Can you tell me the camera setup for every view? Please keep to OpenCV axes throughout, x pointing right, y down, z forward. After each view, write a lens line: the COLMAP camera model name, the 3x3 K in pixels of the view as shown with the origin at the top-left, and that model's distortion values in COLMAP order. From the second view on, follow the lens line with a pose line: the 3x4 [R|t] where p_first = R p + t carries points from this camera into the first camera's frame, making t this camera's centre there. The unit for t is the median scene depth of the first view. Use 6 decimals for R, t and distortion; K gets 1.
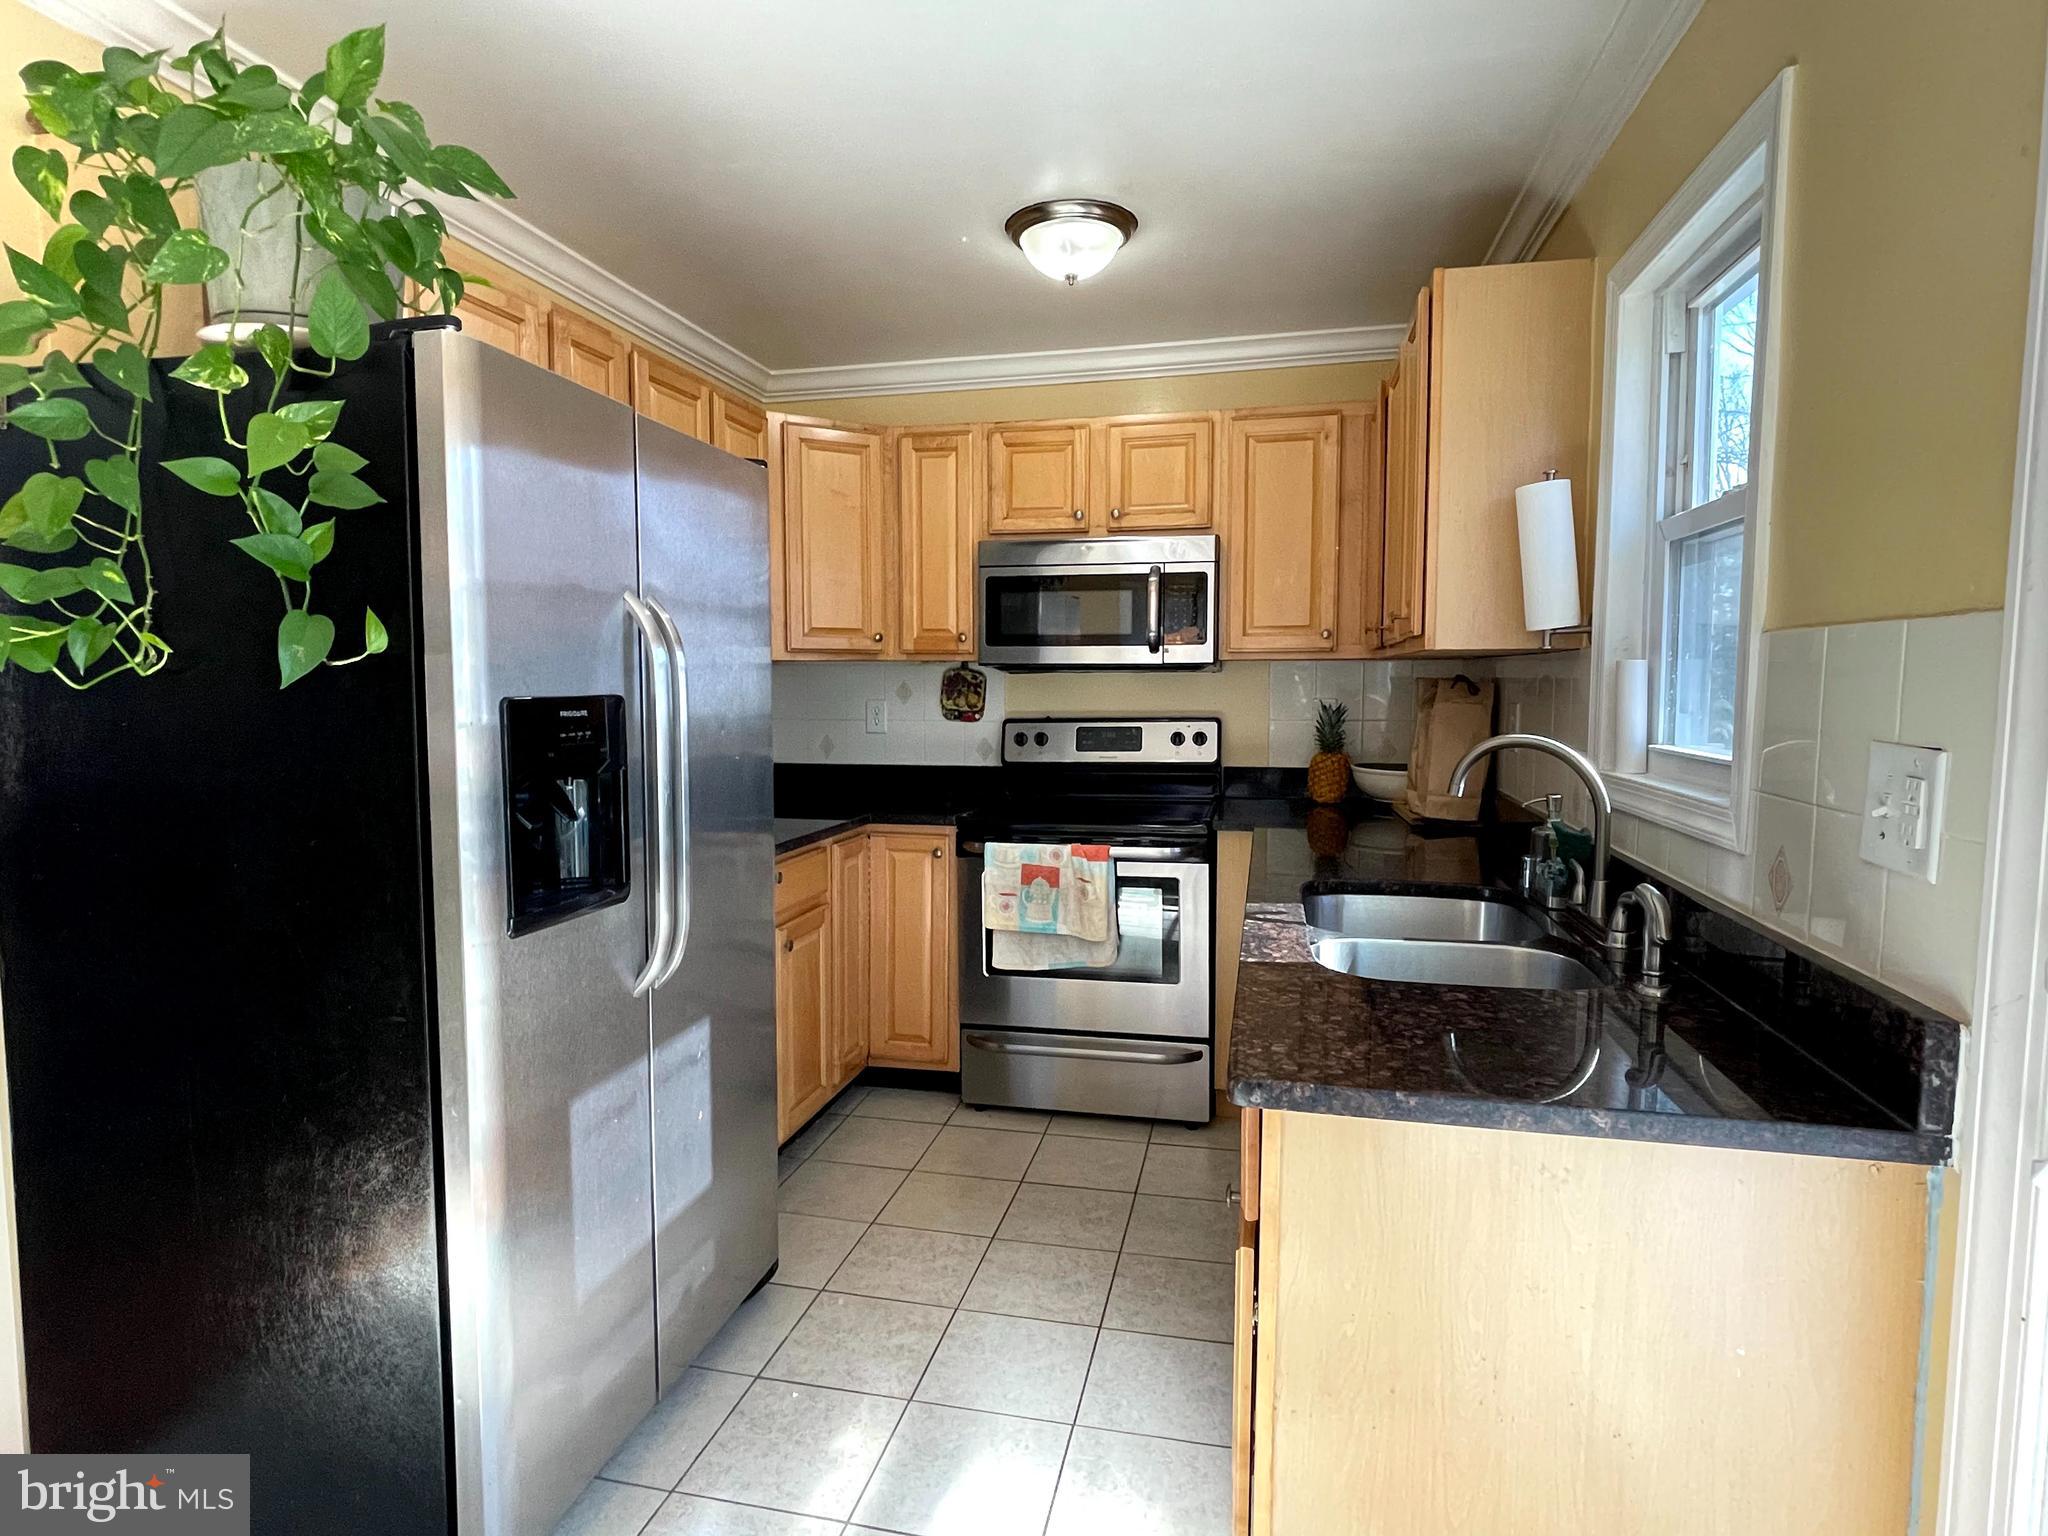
lens RADIAL K [[1064.5, 0, 1022.7], [0, 1064.5, 763.6], [0, 0, 1]] dist [-0.005452, -0.002735]
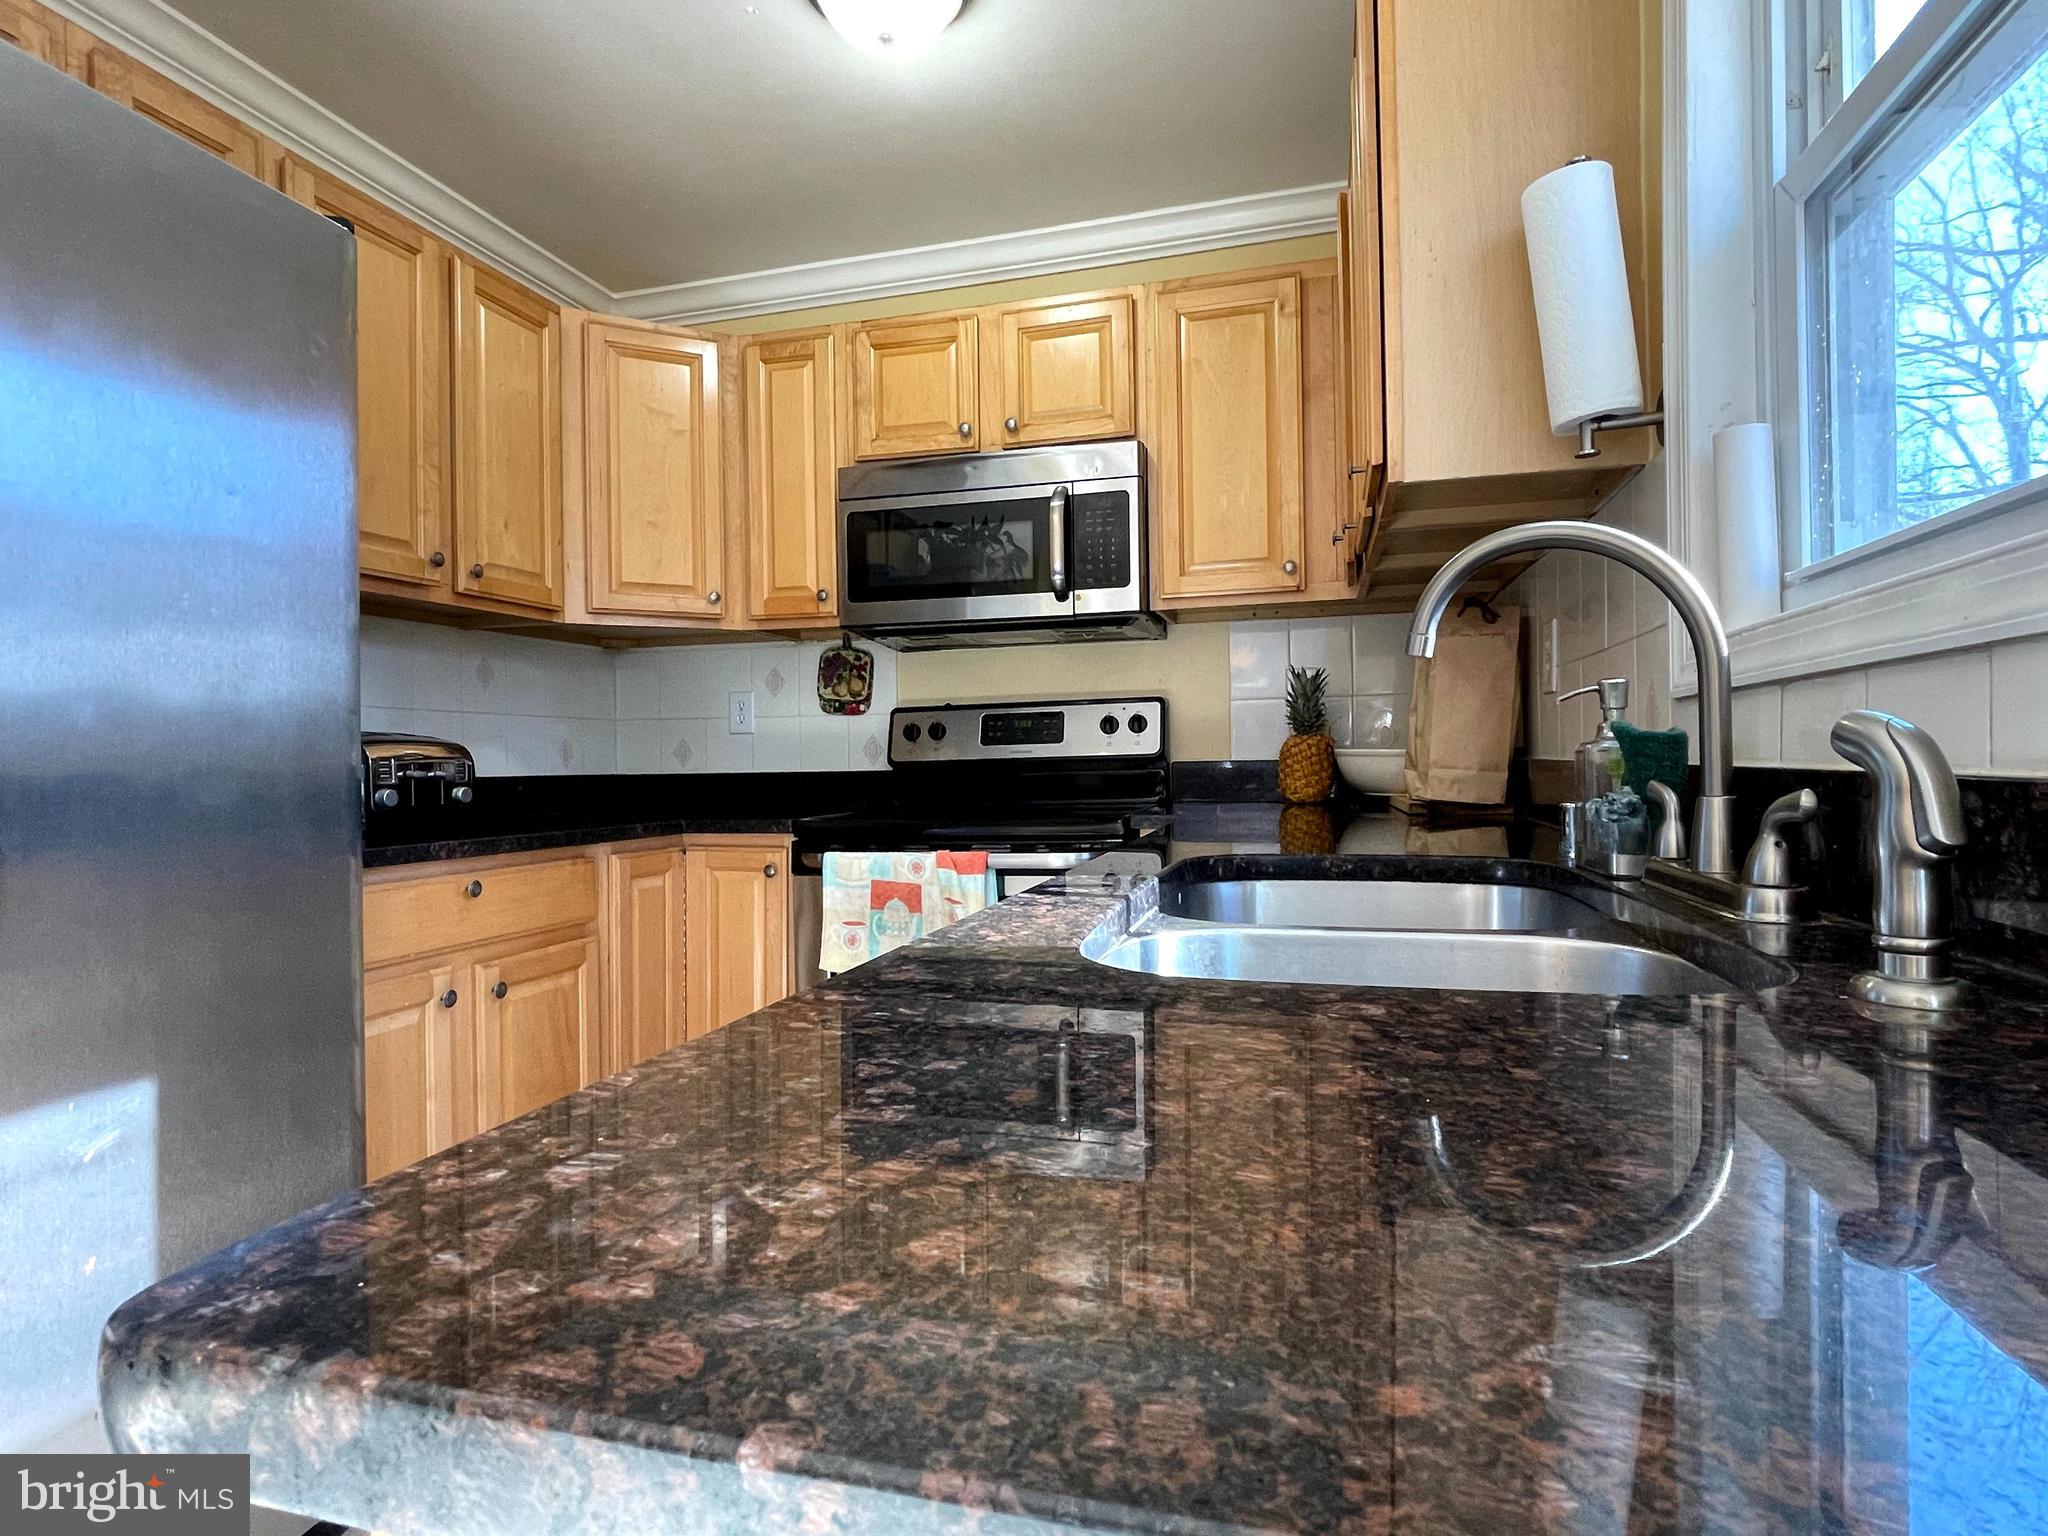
lens RADIAL K [[1064.5, 0, 1026.2], [0, 1064.5, 766.2], [0, 0, 1]] dist [-0.005452, -0.002735]
pose [[0.998963, -0.013803, -0.043388, 0.130356], [0.010619, 0.997292, -0.072778, 0.066950], [0.044275, 0.072242, 0.996404, 0.261589]]
